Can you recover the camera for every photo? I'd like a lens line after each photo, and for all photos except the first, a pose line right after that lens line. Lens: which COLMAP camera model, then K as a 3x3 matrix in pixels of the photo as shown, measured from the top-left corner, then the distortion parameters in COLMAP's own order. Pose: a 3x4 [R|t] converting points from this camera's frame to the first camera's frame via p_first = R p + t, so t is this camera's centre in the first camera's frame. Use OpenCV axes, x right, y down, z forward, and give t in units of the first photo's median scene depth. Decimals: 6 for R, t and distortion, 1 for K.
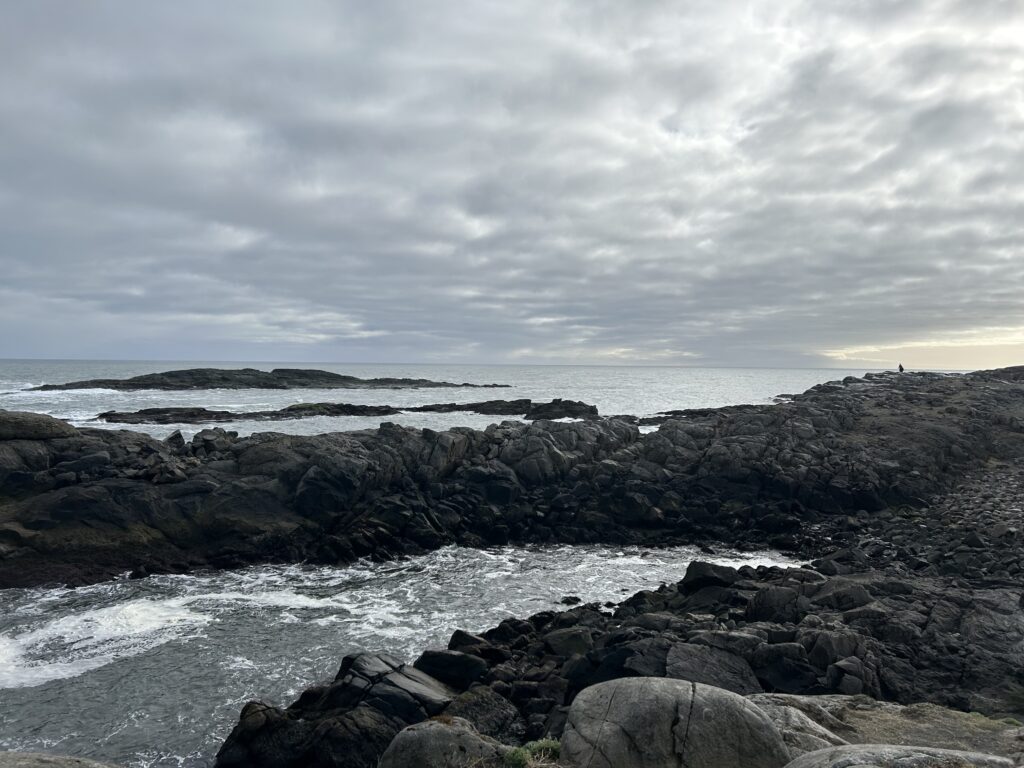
lens RADIAL K [[770.8, 0, 512.0], [0, 770.8, 384.0], [0, 0, 1]] dist [0.100246, -0.154000]
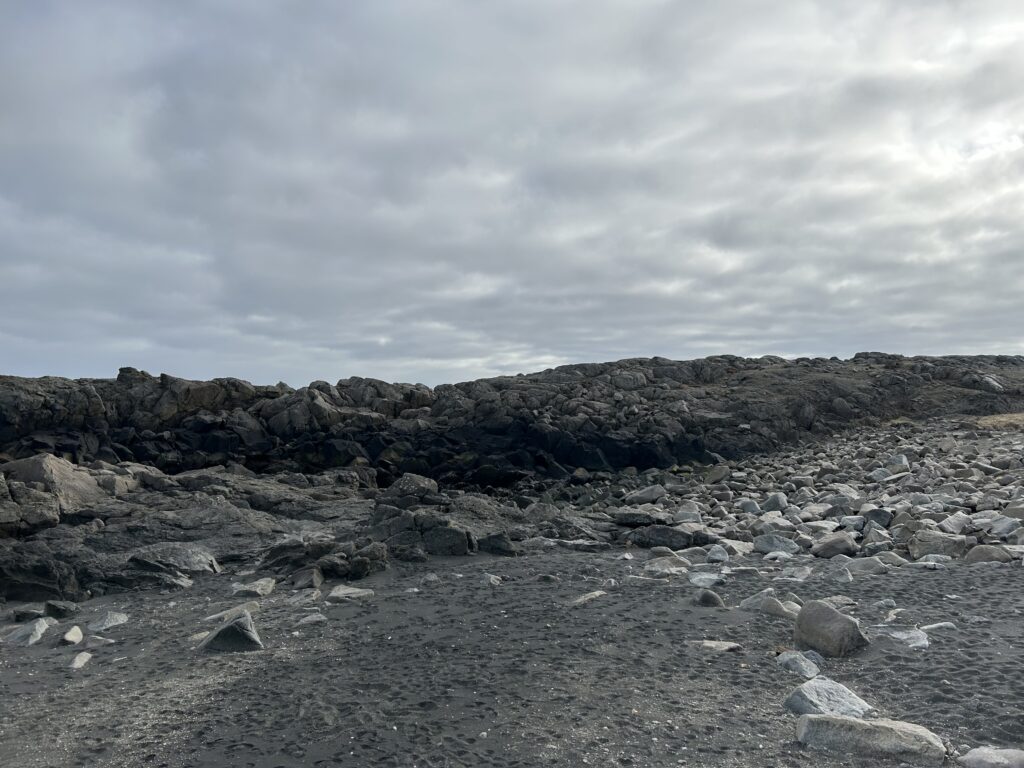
lens RADIAL K [[770.8, 0, 512.0], [0, 770.8, 384.0], [0, 0, 1]] dist [0.100246, -0.154000]
pose [[0.968514, -0.010824, -0.248723, 0.496488], [-0.002368, 0.998609, -0.052678, 0.115224], [0.248947, 0.051608, 0.967141, 0.231809]]
